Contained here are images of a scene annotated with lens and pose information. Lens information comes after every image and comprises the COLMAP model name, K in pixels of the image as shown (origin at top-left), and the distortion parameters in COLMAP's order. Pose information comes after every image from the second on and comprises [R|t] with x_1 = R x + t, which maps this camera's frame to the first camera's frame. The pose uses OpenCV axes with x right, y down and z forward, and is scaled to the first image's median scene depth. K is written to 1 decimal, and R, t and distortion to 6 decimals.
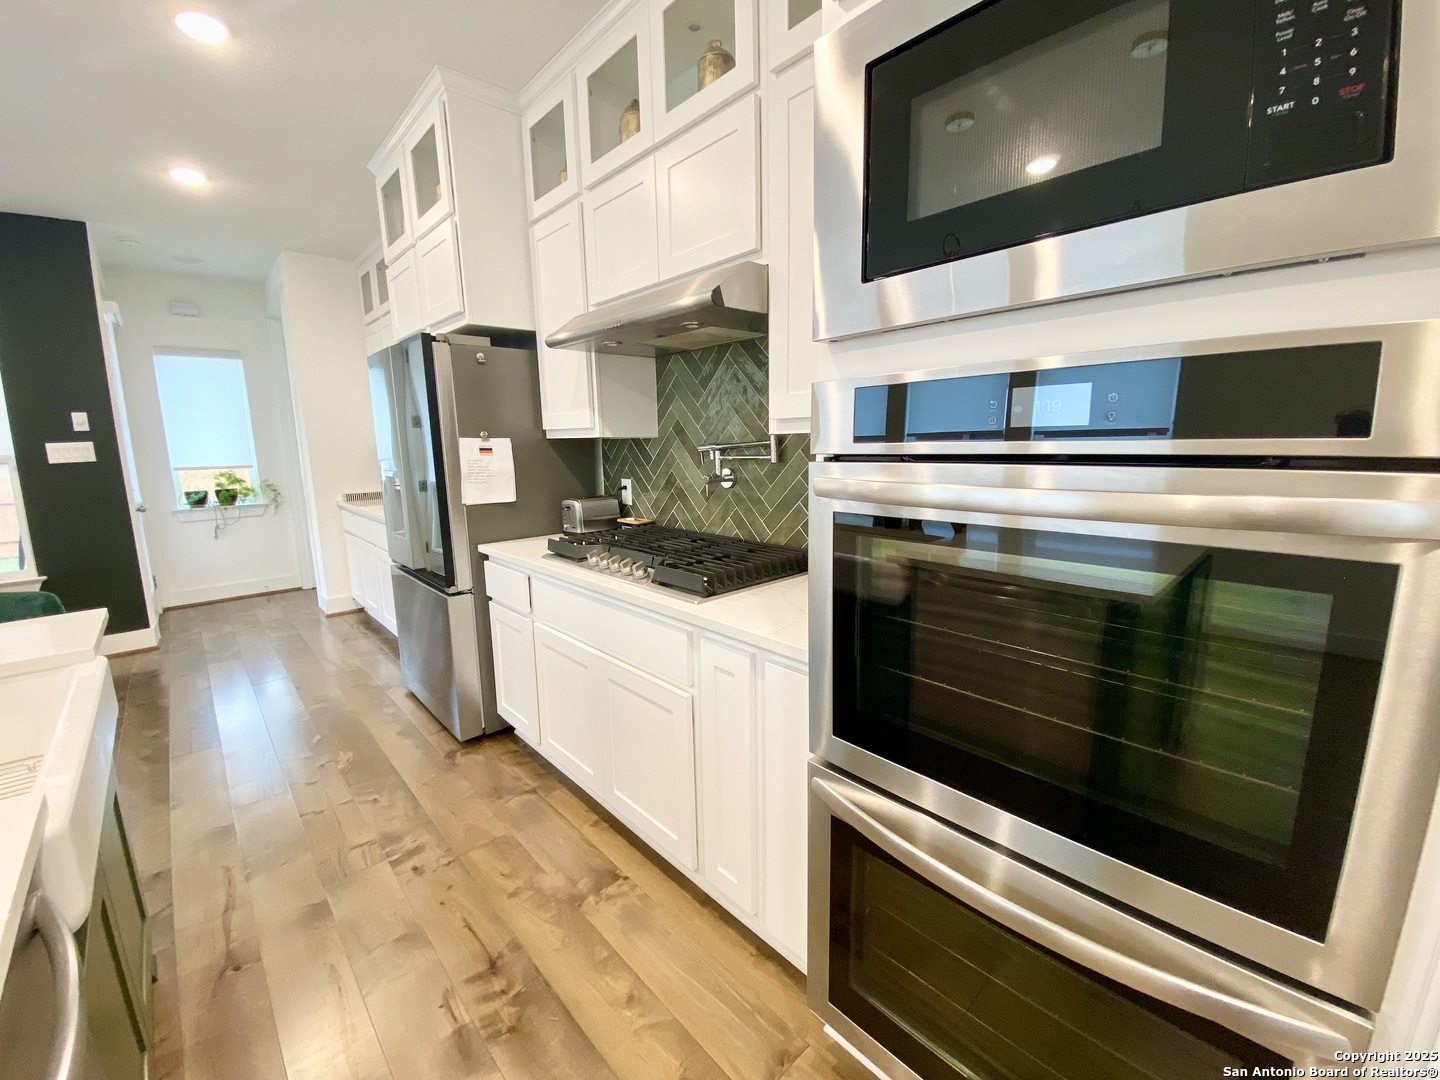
lens RADIAL K [[577.4, 0, 725.4], [0, 577.4, 538.6], [0, 0, 1]] dist [0.030153, -0.023607]
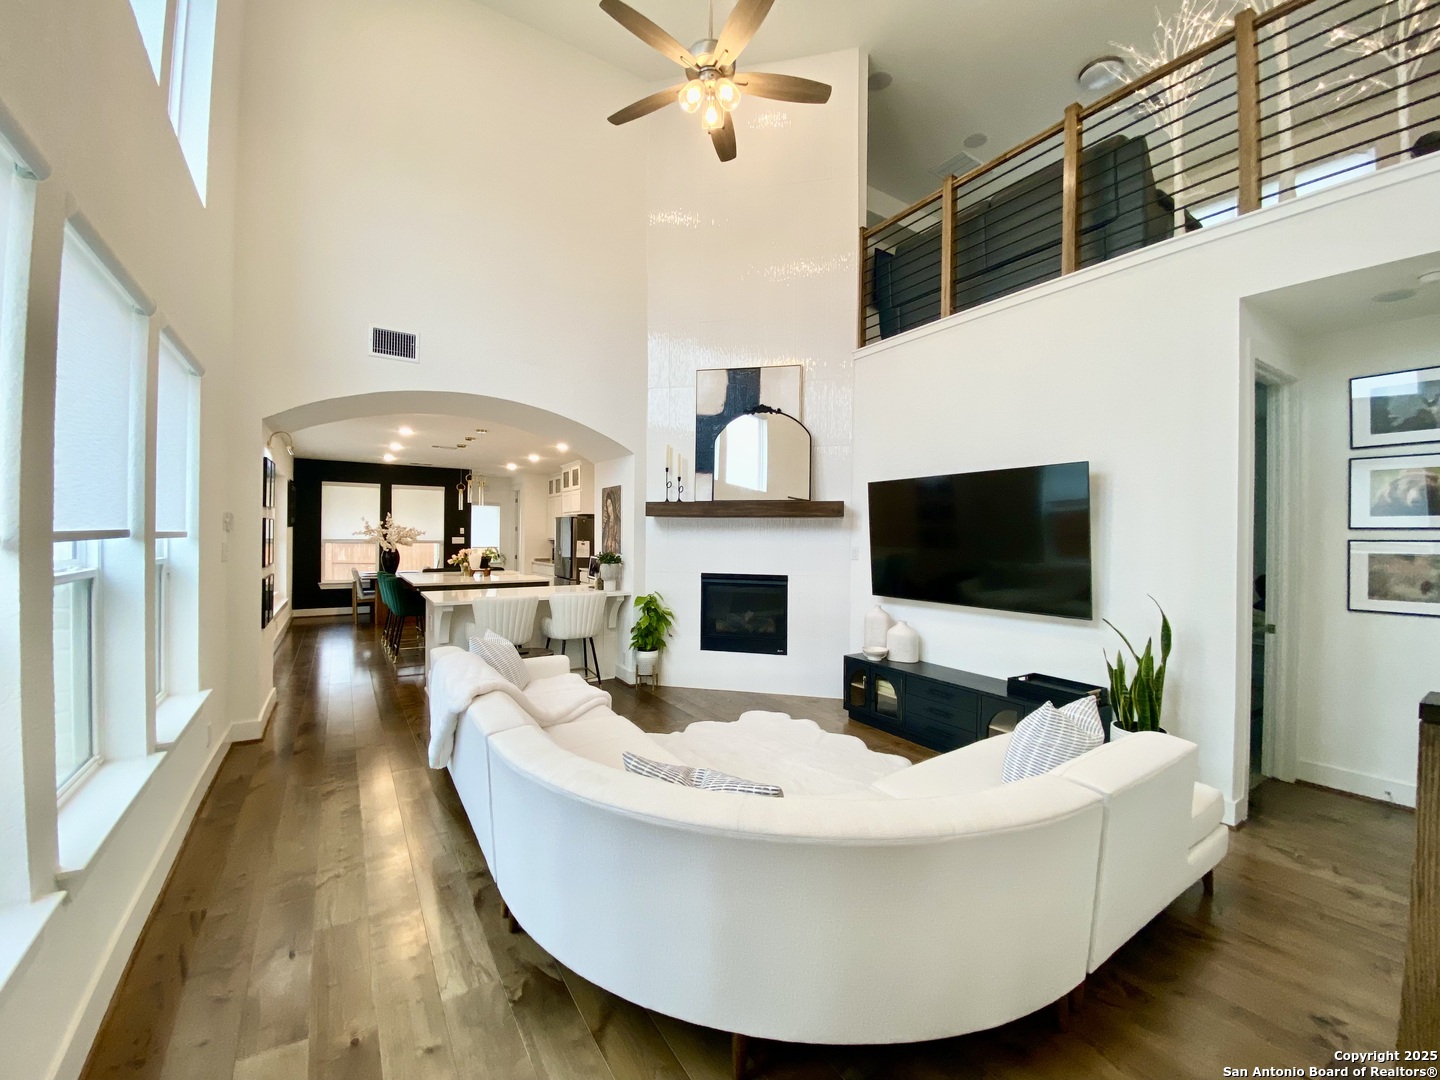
lens RADIAL K [[582.3, 0, 719.2], [0, 582.3, 535.3], [0, 0, 1]] dist [0.042317, -0.027890]
pose [[0.983021, 0.026674, -0.181545, 1.182798], [-0.057692, 0.984133, -0.167793, 0.390436], [0.174189, 0.175418, 0.968962, -2.612240]]
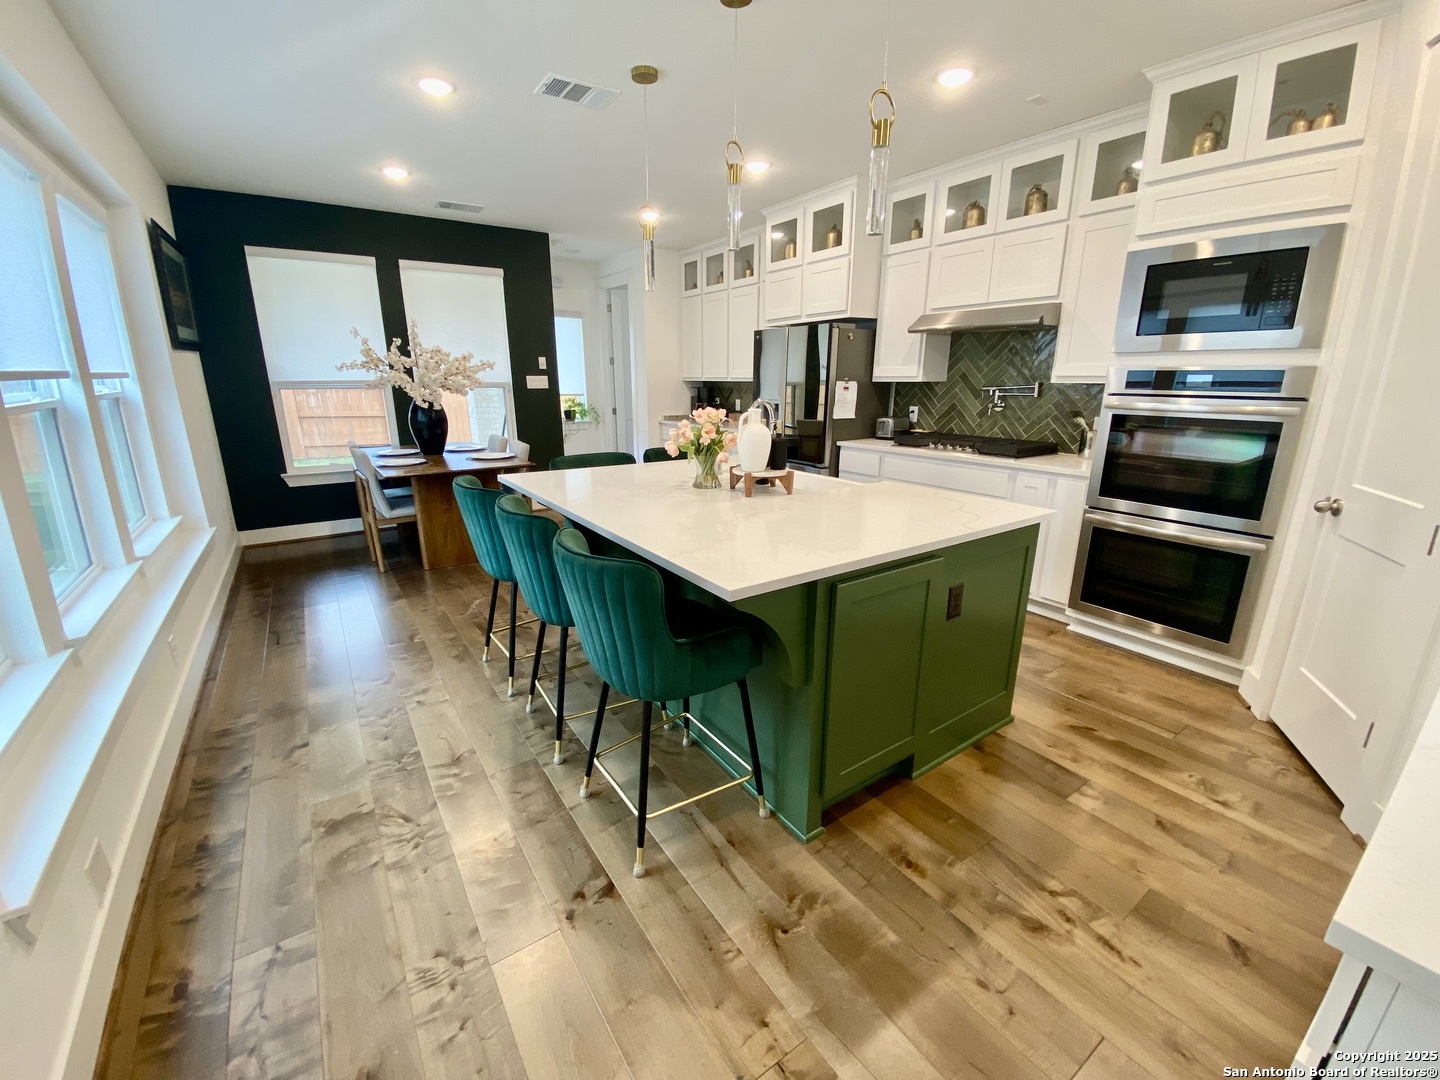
lens RADIAL K [[588.6, 0, 720.9], [0, 588.6, 532.9], [0, 0, 1]] dist [0.045077, -0.030049]
pose [[0.988091, 0.057783, -0.142607, -0.498918], [-0.044842, 0.994716, 0.092352, 0.139573], [0.147190, -0.084858, 0.985462, -0.883693]]
